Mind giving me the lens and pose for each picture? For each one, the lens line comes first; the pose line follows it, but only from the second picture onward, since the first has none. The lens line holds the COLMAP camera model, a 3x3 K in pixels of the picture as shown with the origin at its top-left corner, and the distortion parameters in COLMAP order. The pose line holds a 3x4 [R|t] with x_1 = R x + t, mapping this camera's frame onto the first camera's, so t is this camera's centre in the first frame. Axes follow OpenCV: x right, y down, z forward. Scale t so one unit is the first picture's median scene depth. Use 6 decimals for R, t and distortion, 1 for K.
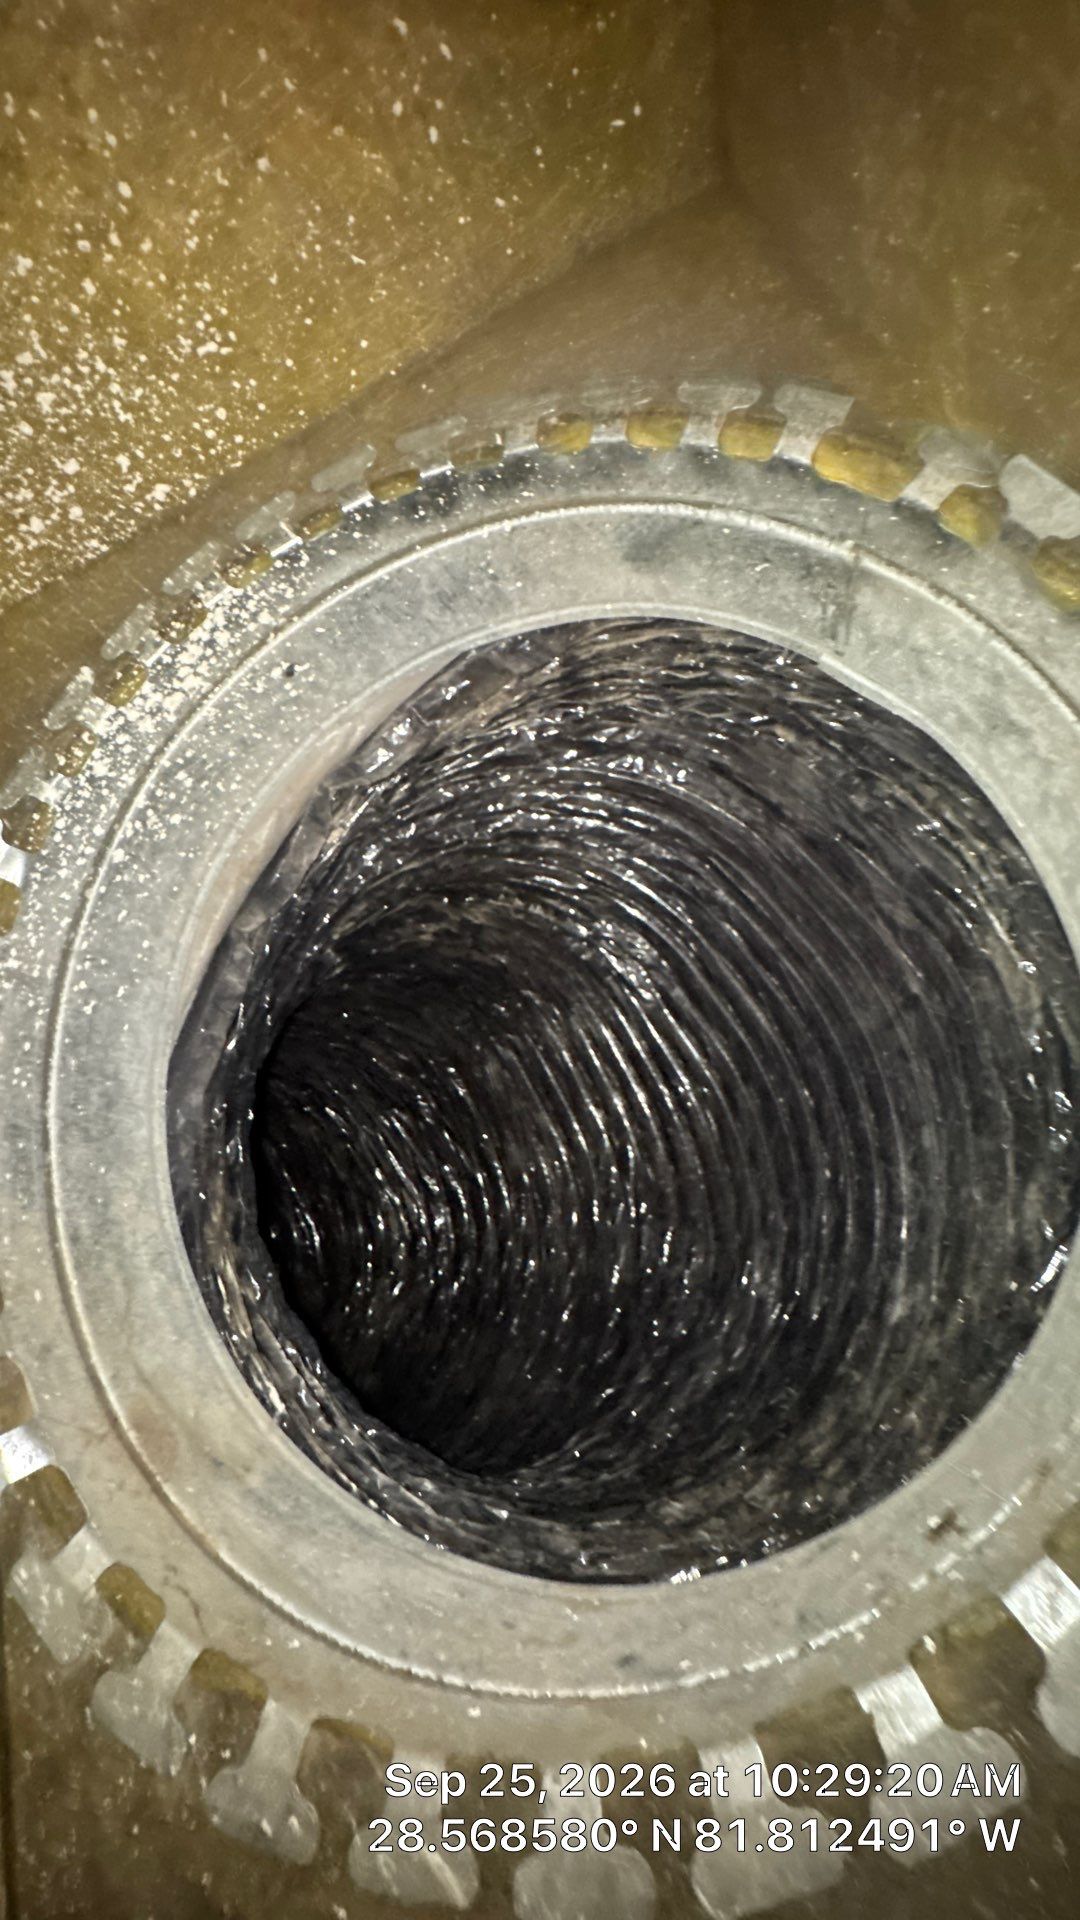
lens RADIAL K [[783.9, 0, 531.7], [0, 783.9, 960.0], [0, 0, 1]] dist [0.000521, 0.000069]
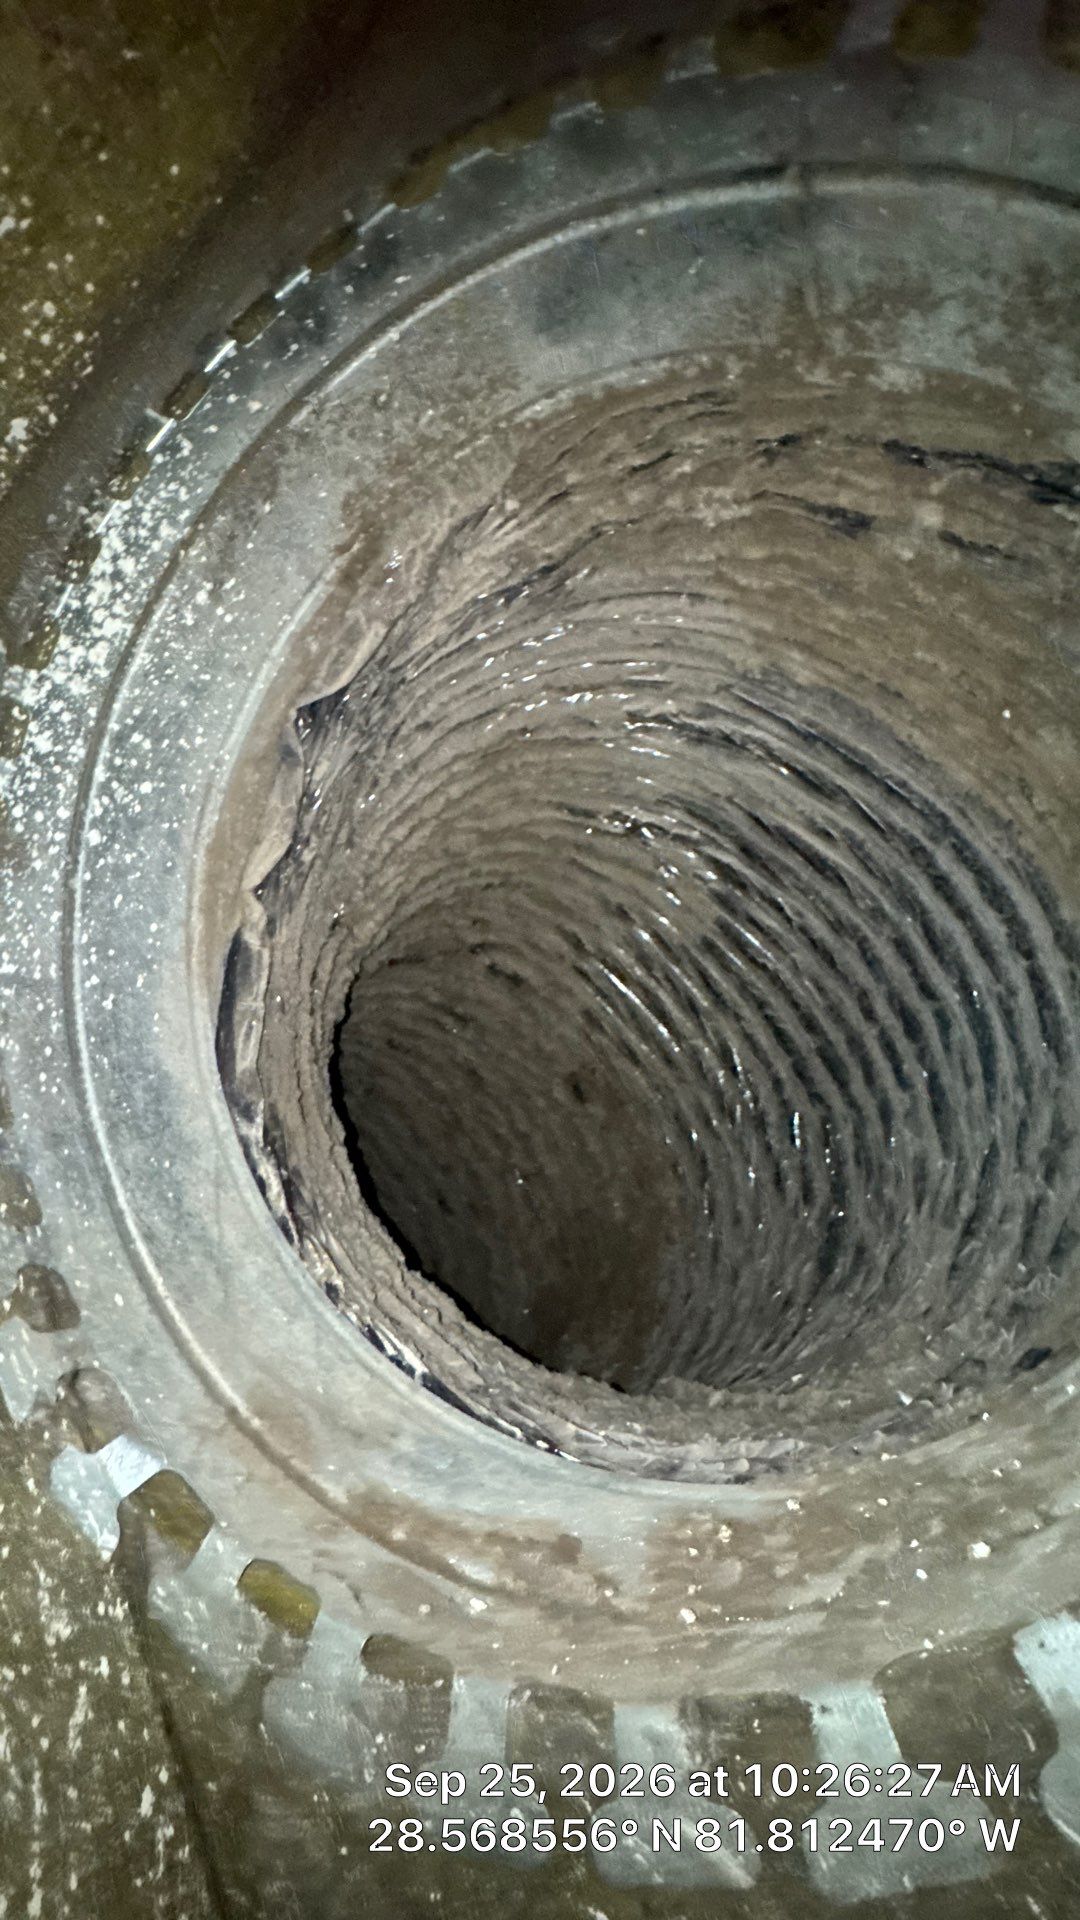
lens RADIAL K [[783.9, 0, 531.7], [0, 783.9, 960.0], [0, 0, 1]] dist [0.000521, 0.000069]
pose [[0.960012, -0.264853, -0.090712, 0.010226], [0.268084, 0.963064, 0.025285, 0.126180], [0.080665, -0.048592, 0.995556, 0.128322]]
